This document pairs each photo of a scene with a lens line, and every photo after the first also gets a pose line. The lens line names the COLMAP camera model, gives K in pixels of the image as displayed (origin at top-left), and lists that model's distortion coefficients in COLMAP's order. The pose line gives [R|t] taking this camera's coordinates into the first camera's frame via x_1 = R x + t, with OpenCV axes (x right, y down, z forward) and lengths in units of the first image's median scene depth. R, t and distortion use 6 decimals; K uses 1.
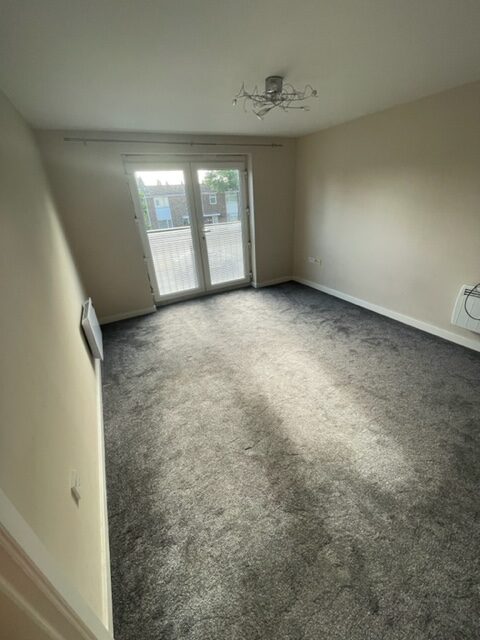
lens RADIAL K [[258.8, 0, 239.5], [0, 258.8, 320.7], [0, 0, 1]] dist [-0.004008, -0.000089]
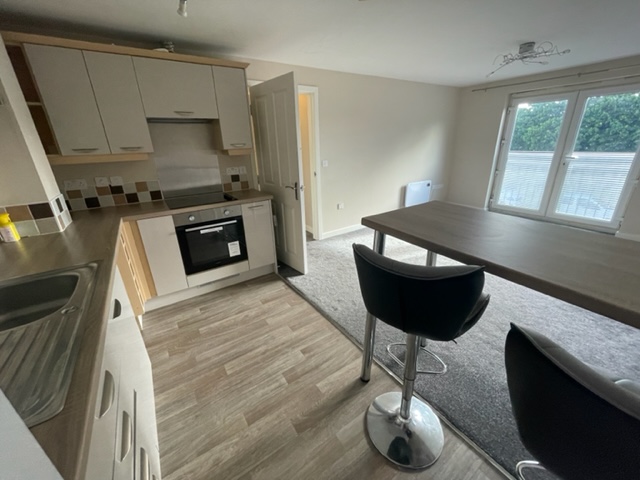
lens RADIAL K [[258.8, 0, 320.1], [0, 258.8, 238.6], [0, 0, 1]] dist [-0.004008, -0.000089]
pose [[0.116153, 0.400922, -0.908719, 0.900537], [-0.413213, 0.851482, 0.322852, -0.007212], [0.903196, 0.337994, 0.264568, -0.022602]]
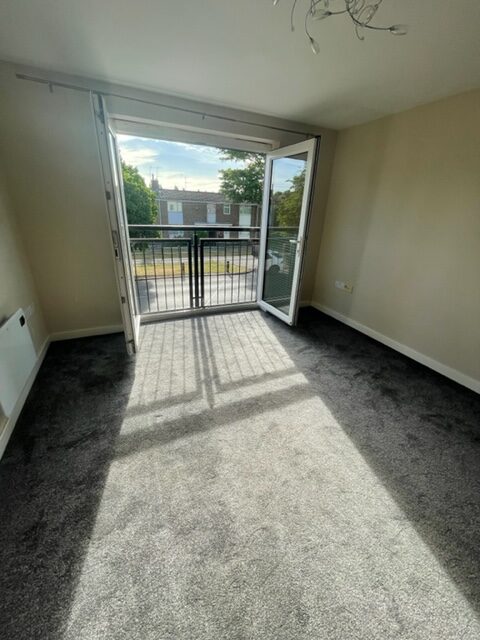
lens RADIAL K [[258.8, 0, 240.0], [0, 258.8, 319.8], [0, 0, 1]] dist [-0.004008, -0.000089]
pose [[0.993724, 0.111798, -0.003793, -0.011143], [-0.111852, 0.992587, -0.047543, -0.072962], [-0.001551, 0.047669, 0.998862, 0.273608]]
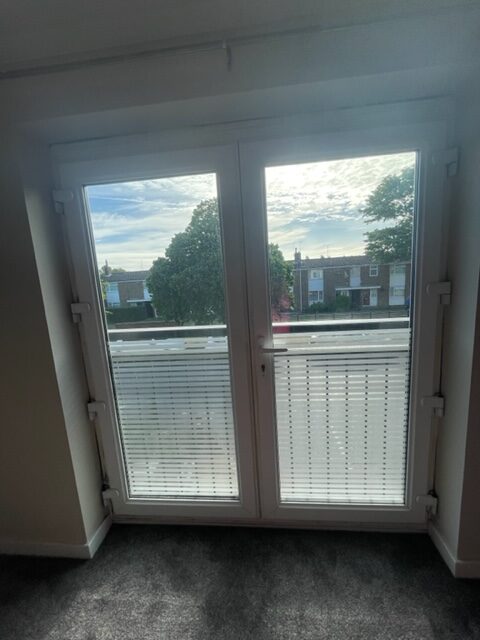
lens RADIAL K [[258.8, 0, 242.7], [0, 258.8, 319.6], [0, 0, 1]] dist [-0.004008, -0.000089]
pose [[0.845284, 0.090898, -0.526529, -0.000653], [-0.222378, 0.955871, -0.191985, -0.360687], [0.485843, 0.279370, 0.828196, 0.828624]]
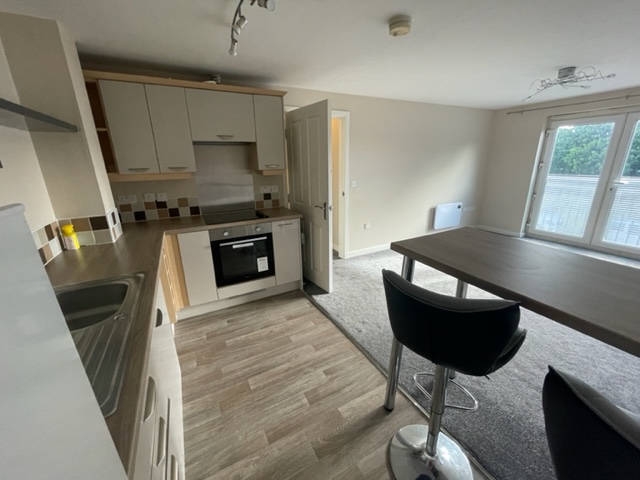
lens RADIAL K [[258.8, 0, 320.3], [0, 258.8, 238.8], [0, 0, 1]] dist [-0.004008, -0.000089]
pose [[0.014162, 0.346485, -0.937948, 0.906864], [-0.420898, 0.852953, 0.308732, -0.014576], [0.906997, 0.390409, 0.157915, -0.034929]]
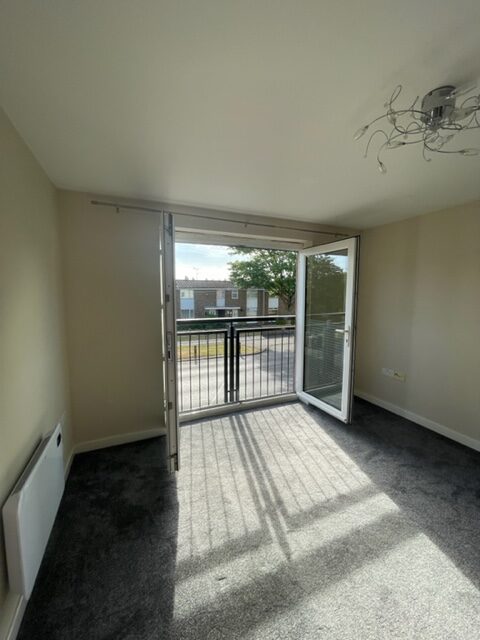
lens RADIAL K [[258.8, 0, 239.7], [0, 258.8, 320.2], [0, 0, 1]] dist [-0.004008, -0.000089]
pose [[0.995921, 0.069383, -0.057687, -0.131749], [-0.084865, 0.937459, -0.337593, -0.115810], [0.030656, 0.341112, 0.939523, 0.320541]]
